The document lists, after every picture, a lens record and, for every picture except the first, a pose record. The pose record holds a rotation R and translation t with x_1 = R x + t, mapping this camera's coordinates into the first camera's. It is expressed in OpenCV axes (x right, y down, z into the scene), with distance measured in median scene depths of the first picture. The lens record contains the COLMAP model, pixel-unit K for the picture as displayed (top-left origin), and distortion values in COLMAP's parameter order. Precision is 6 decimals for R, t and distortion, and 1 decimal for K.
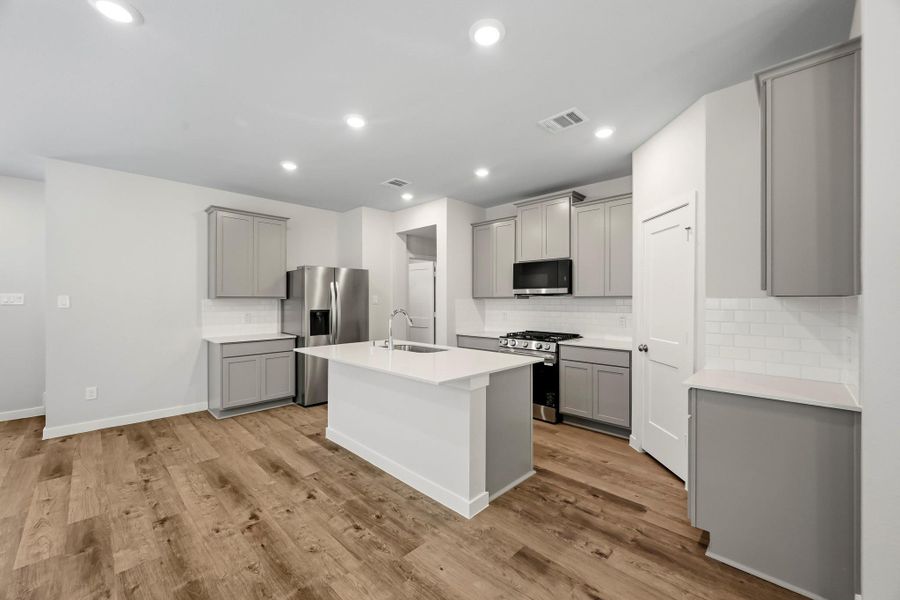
lens RADIAL K [[354.9, 0, 447.2], [0, 354.9, 302.2], [0, 0, 1]] dist [0.000876, -0.000230]
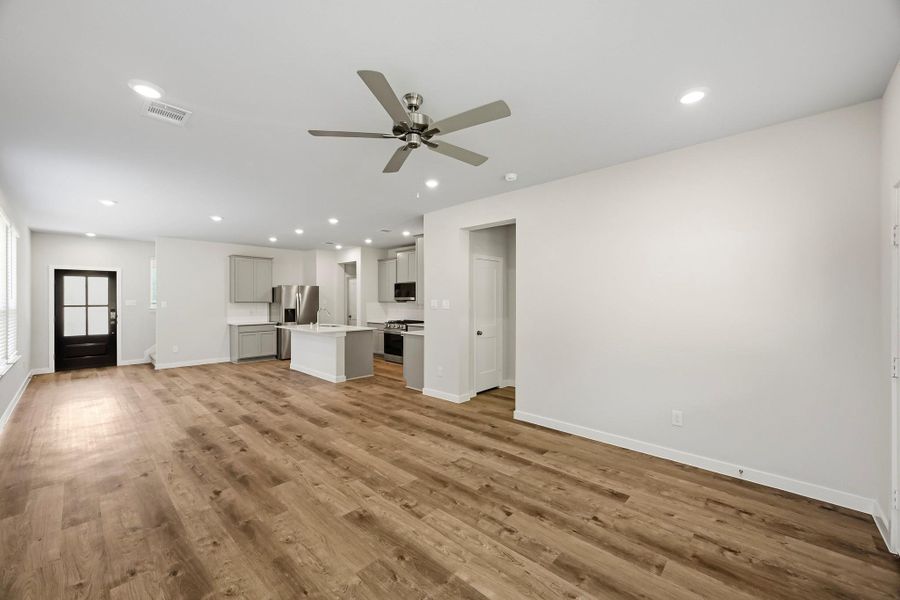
lens RADIAL K [[354.9, 0, 440.9], [0, 354.9, 296.2], [0, 0, 1]] dist [0.000876, -0.000230]
pose [[0.999981, -0.000471, 0.006122, 0.598317], [0.000578, 0.999847, -0.017455, -0.014849], [-0.006113, 0.017458, 0.999829, -1.234362]]
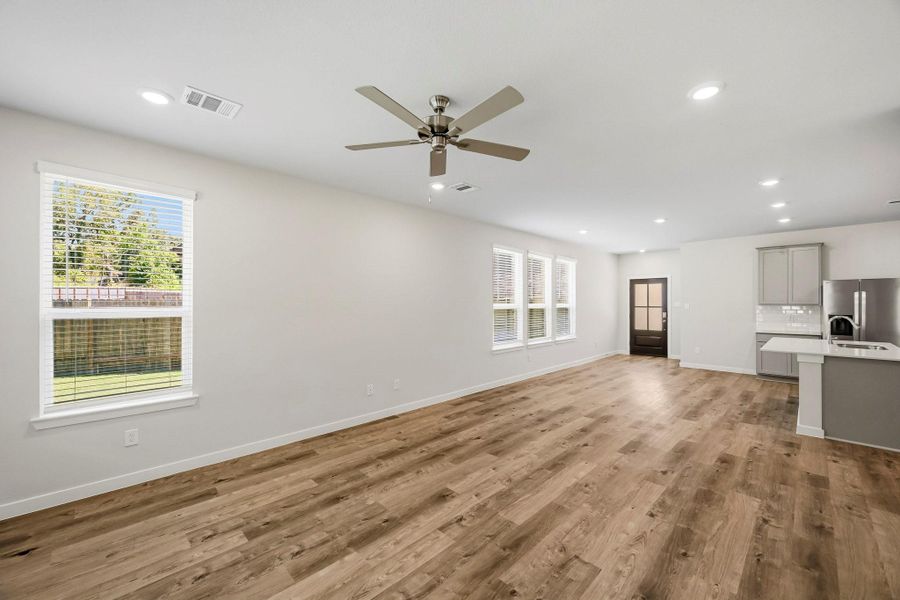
lens RADIAL K [[354.9, 0, 453.7], [0, 354.9, 295.9], [0, 0, 1]] dist [0.000876, -0.000230]
pose [[-0.009821, -0.018530, -0.999780, 1.266652], [-0.003887, 0.999821, -0.018492, -0.022746], [0.999944, 0.003704, -0.009891, -0.470733]]
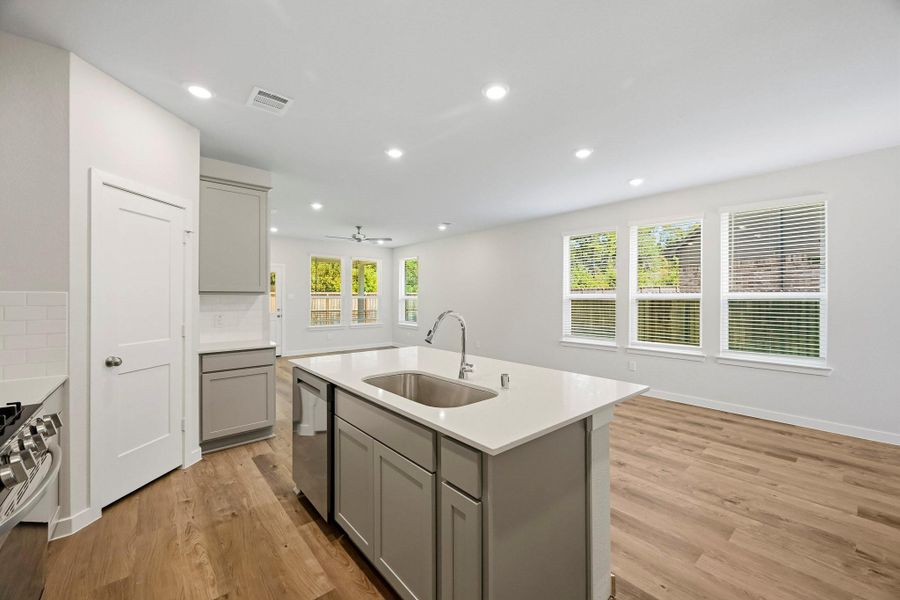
lens RADIAL K [[354.9, 0, 447.1], [0, 354.9, 298.6], [0, 0, 1]] dist [0.000876, -0.000230]
pose [[-0.996660, 0.000081, 0.081665, -0.180410], [0.000444, 0.999990, 0.004419, -0.003813], [-0.081663, 0.004441, -0.996650, 1.611722]]
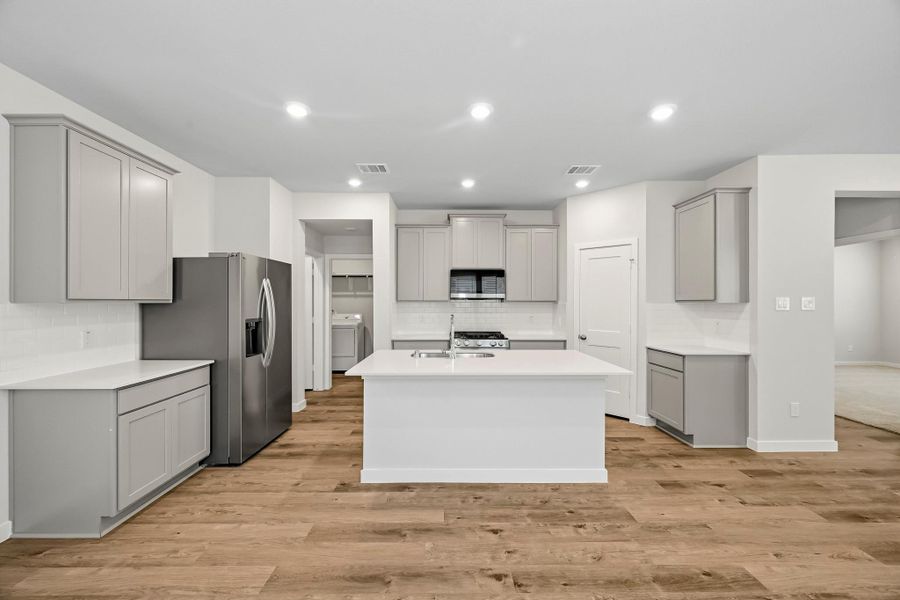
lens RADIAL K [[354.9, 0, 447.5], [0, 354.9, 304.9], [0, 0, 1]] dist [0.000876, -0.000230]
pose [[0.710292, -0.005657, 0.703884, -0.823122], [0.002681, 0.999982, 0.005332, -0.011620], [-0.703902, -0.001901, 0.710295, 0.352413]]
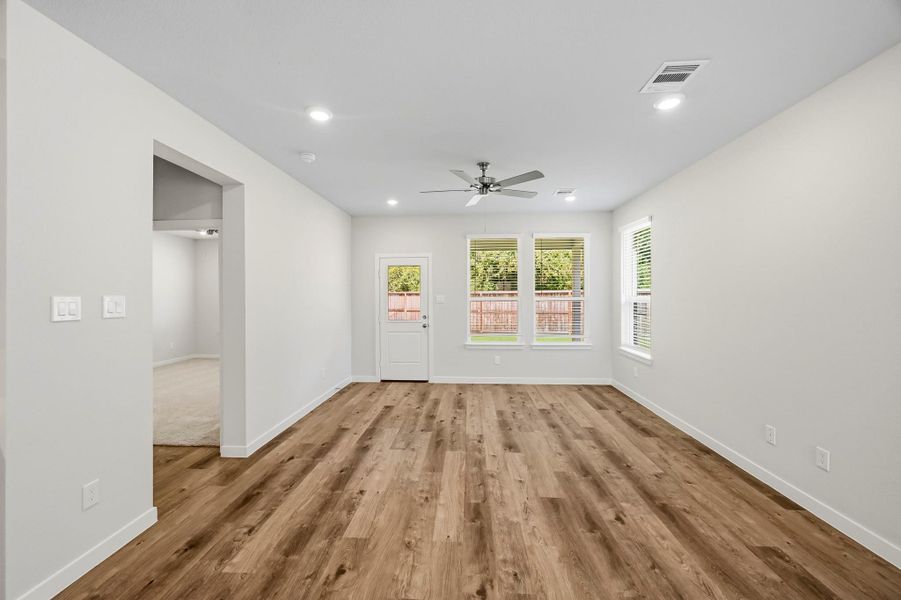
lens RADIAL K [[355.3, 0, 451.9], [0, 355.3, 292.2], [0, 0, 1]] dist [0.000876, -0.000230]
pose [[-0.664506, 0.011542, 0.747194, -0.227199], [0.008356, 0.999933, -0.008015, -0.023385], [-0.747236, 0.000918, -0.664558, 0.317971]]
